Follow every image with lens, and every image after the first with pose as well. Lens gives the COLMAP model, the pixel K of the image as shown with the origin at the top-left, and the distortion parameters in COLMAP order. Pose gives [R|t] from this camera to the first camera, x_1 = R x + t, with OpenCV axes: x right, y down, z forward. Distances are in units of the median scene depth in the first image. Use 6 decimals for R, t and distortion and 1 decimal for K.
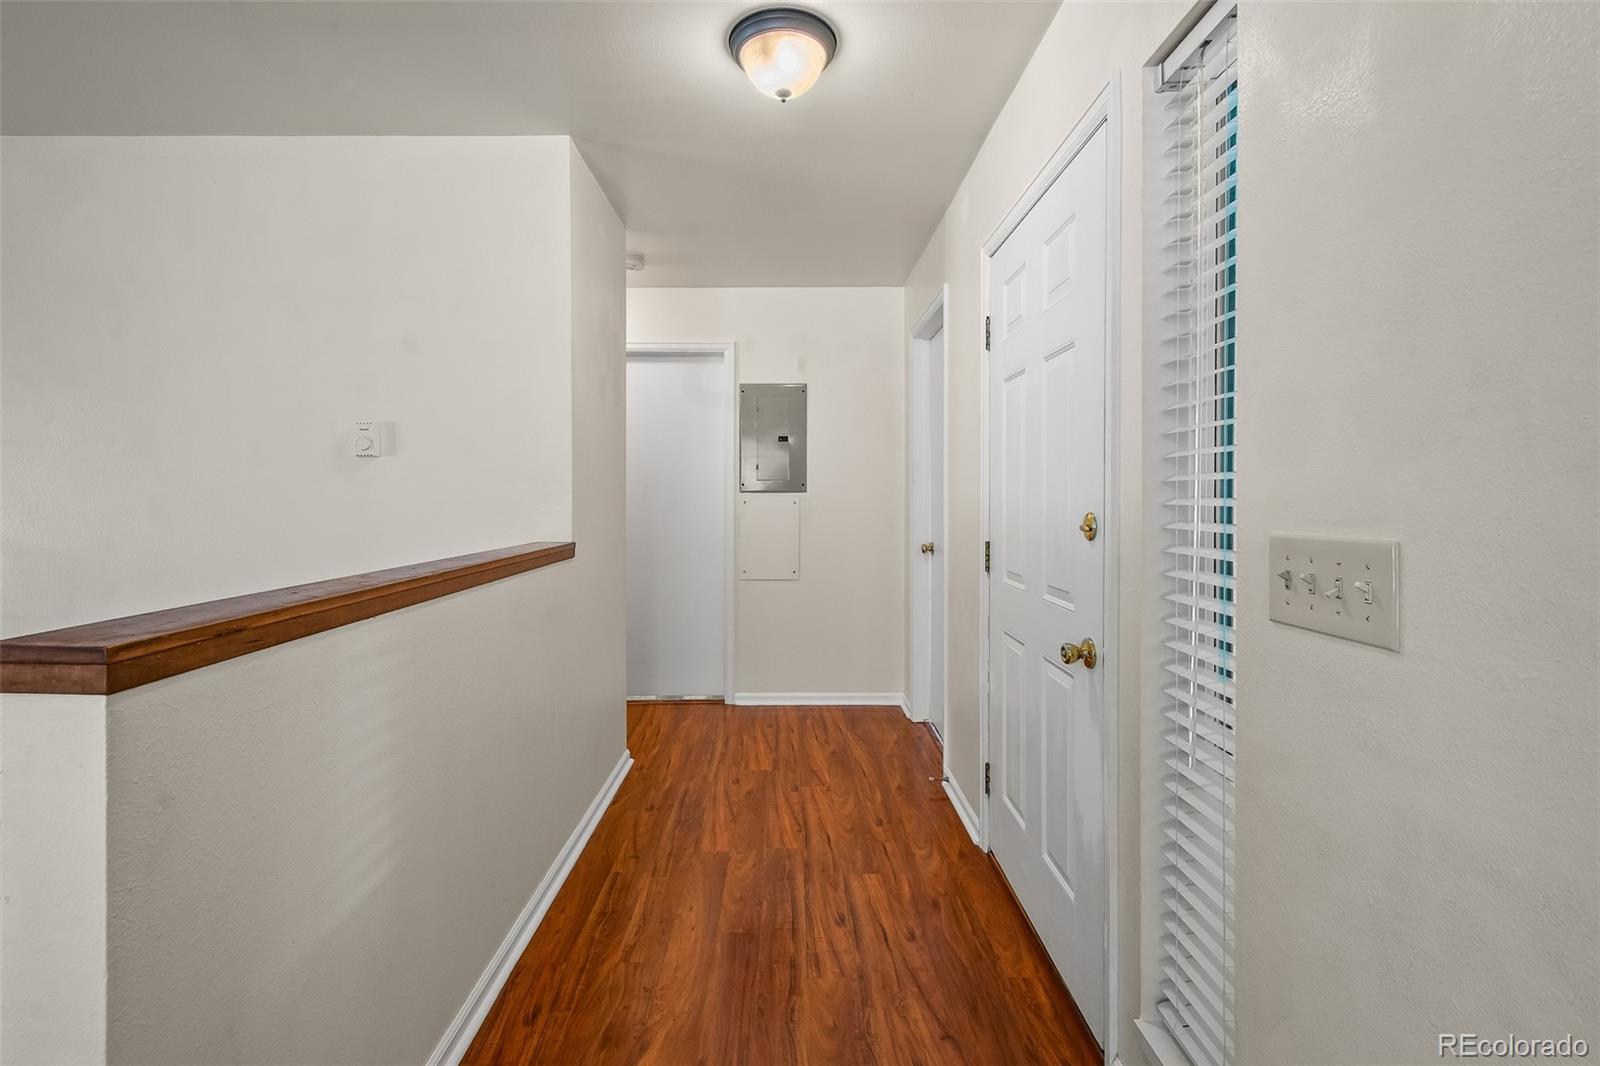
lens RADIAL K [[720.9, 0, 798.3], [0, 720.9, 499.9], [0, 0, 1]] dist [0.001228, -0.000125]
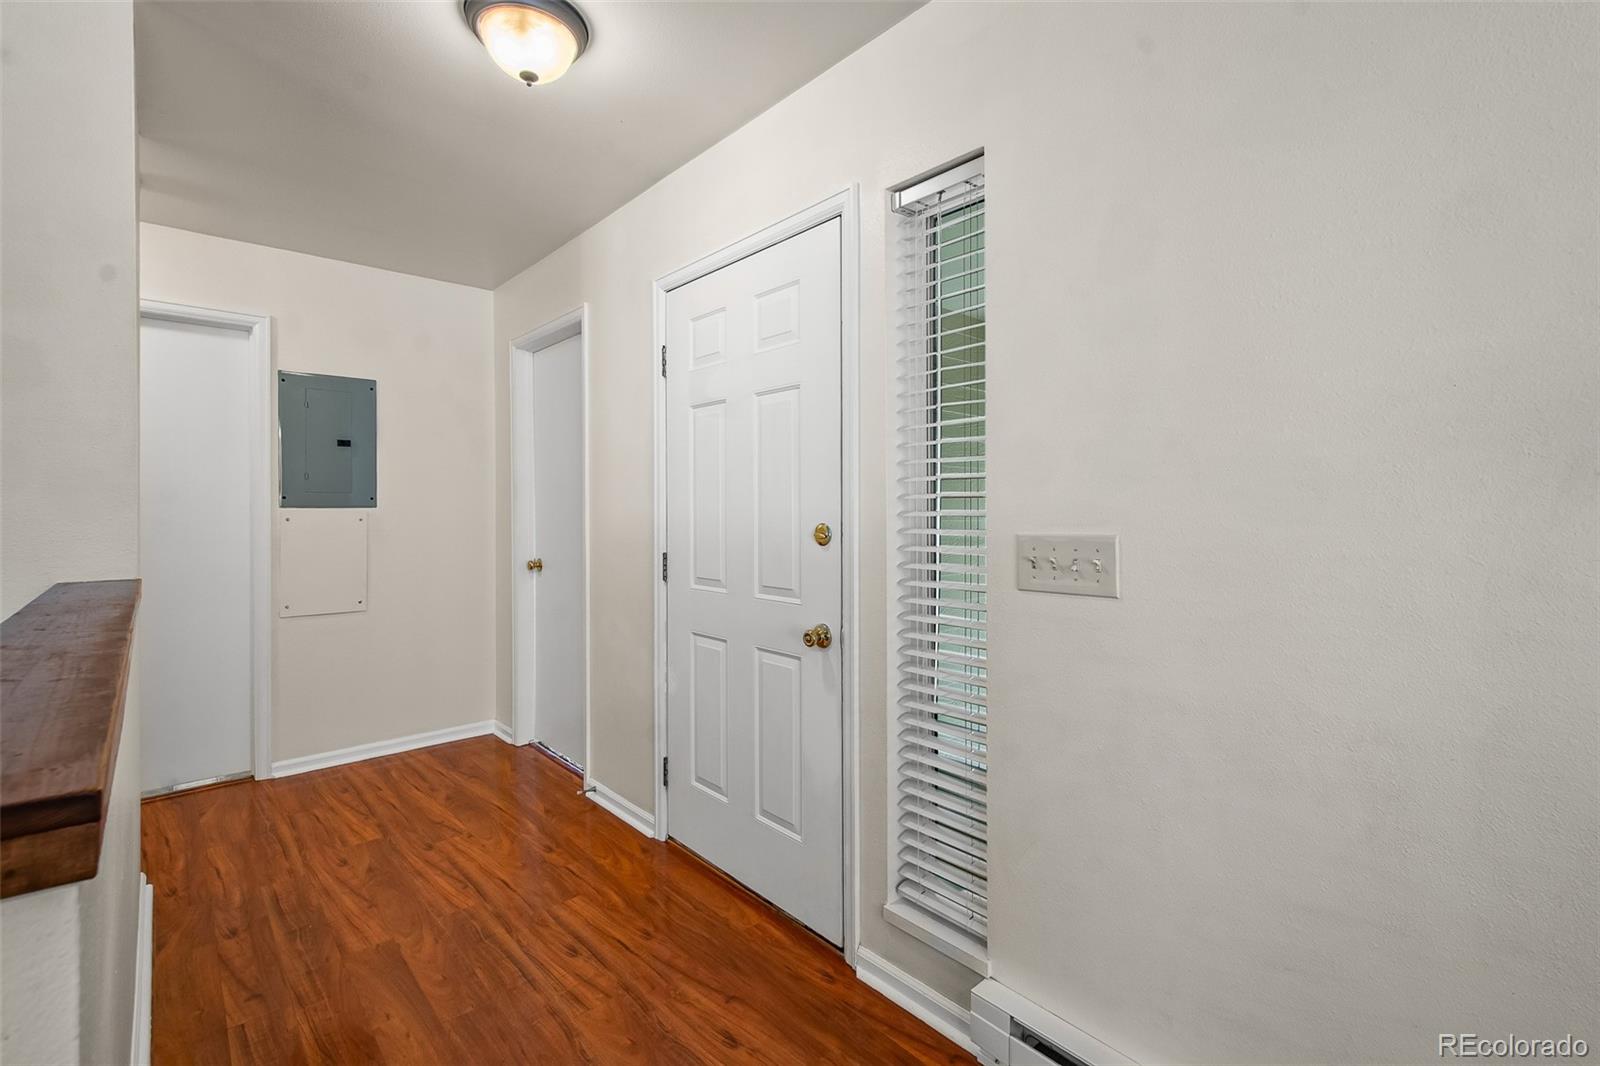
lens RADIAL K [[698.2, 0, 799.6], [0, 698.2, 510.7], [0, 0, 1]] dist [0.013283, -0.006919]
pose [[0.746174, -0.003251, 0.665744, -0.281093], [0.007443, 0.999966, -0.003459, -0.000400], [-0.665710, 0.007536, 0.746173, 0.077702]]
